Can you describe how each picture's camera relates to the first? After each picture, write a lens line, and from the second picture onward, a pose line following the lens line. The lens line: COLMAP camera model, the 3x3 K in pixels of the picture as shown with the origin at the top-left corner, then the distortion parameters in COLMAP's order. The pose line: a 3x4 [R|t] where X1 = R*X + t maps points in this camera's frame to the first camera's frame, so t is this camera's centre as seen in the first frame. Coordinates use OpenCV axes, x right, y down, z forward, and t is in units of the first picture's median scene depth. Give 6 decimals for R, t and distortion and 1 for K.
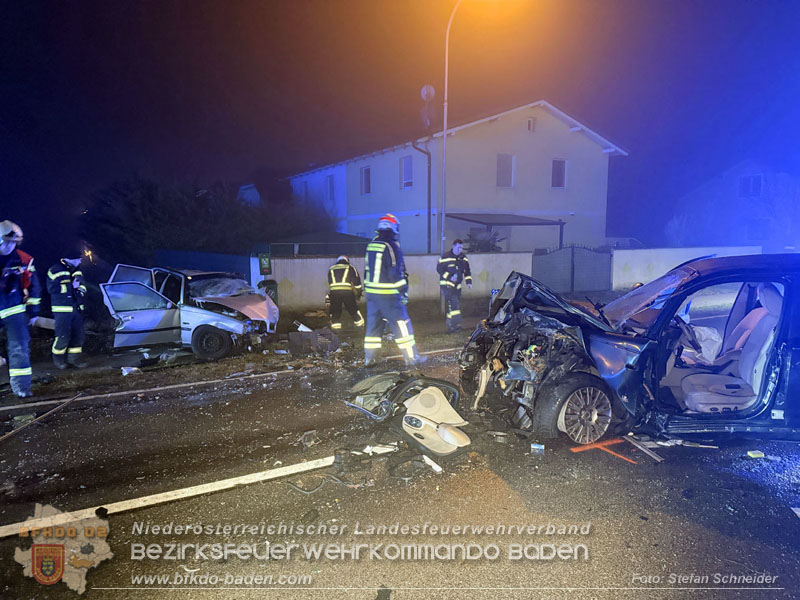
lens RADIAL K [[562.6, 0, 400.0], [0, 562.6, 300.0], [0, 0, 1]] dist [0.081863, -0.129667]
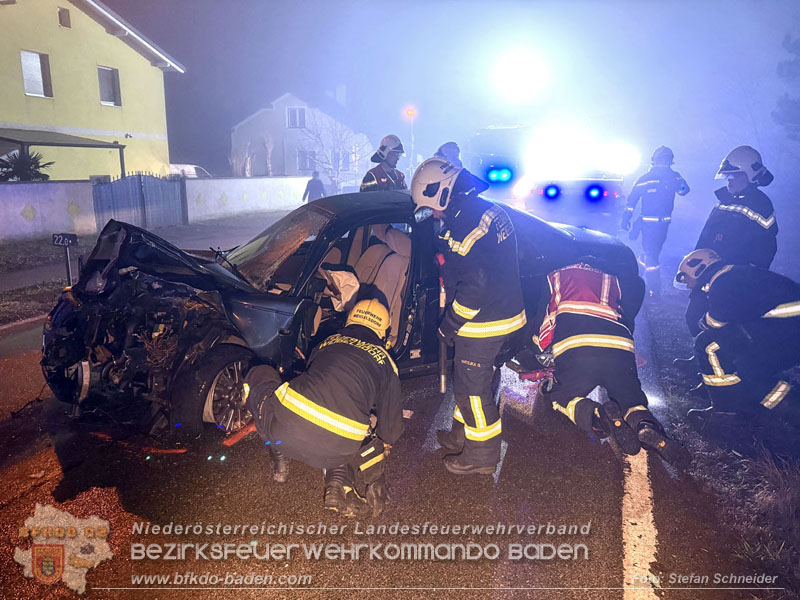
lens RADIAL K [[562.6, 0, 400.0], [0, 562.6, 300.0], [0, 0, 1]] dist [0.081863, -0.129667]
pose [[0.735110, -0.136048, 0.664157, -0.021717], [0.048364, 0.987685, 0.148791, -0.041345], [-0.676220, -0.077256, 0.732637, 0.223941]]
